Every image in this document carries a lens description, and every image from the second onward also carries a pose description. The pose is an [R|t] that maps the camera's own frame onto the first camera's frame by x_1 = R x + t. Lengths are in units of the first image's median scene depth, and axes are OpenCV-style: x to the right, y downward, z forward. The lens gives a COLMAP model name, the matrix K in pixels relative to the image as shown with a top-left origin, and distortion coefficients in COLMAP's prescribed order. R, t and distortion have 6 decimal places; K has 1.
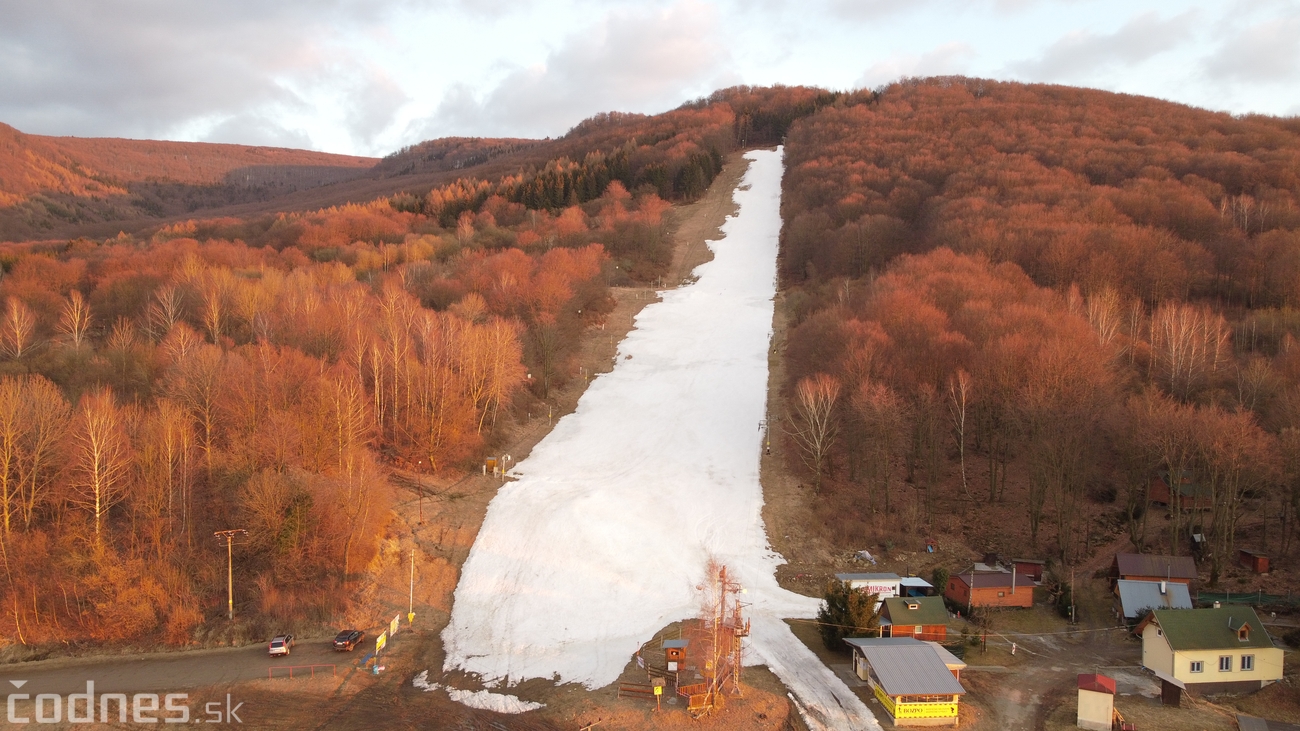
lens RADIAL K [[969.6, 0, 650.2], [0, 969.6, 364.8], [0, 0, 1]] dist [0.003068, 0.006339]
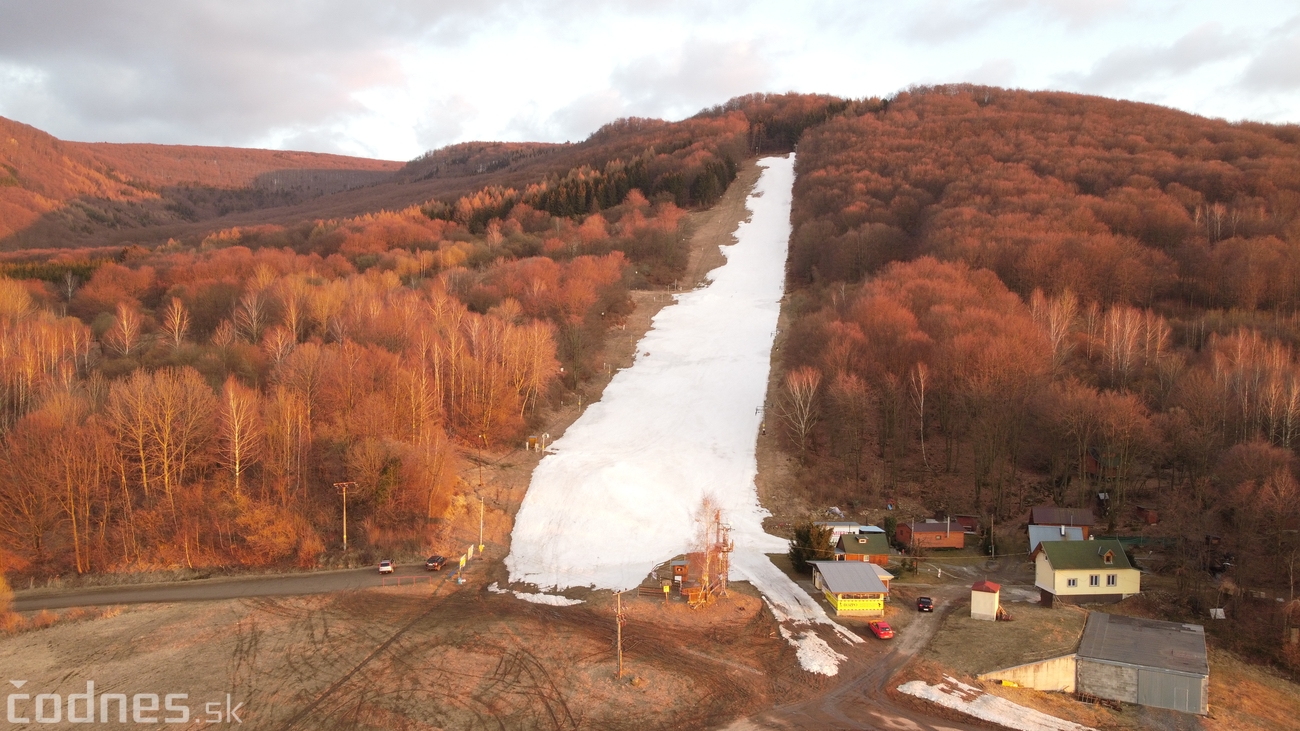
lens RADIAL K [[969.6, 0, 650.9], [0, 969.6, 364.4], [0, 0, 1]] dist [0.003068, 0.006339]
pose [[0.999819, -0.001349, -0.018992, 0.006106], [0.001348, 0.999999, -0.000037, 0.006110], [0.018992, 0.000011, 0.999820, -0.190174]]
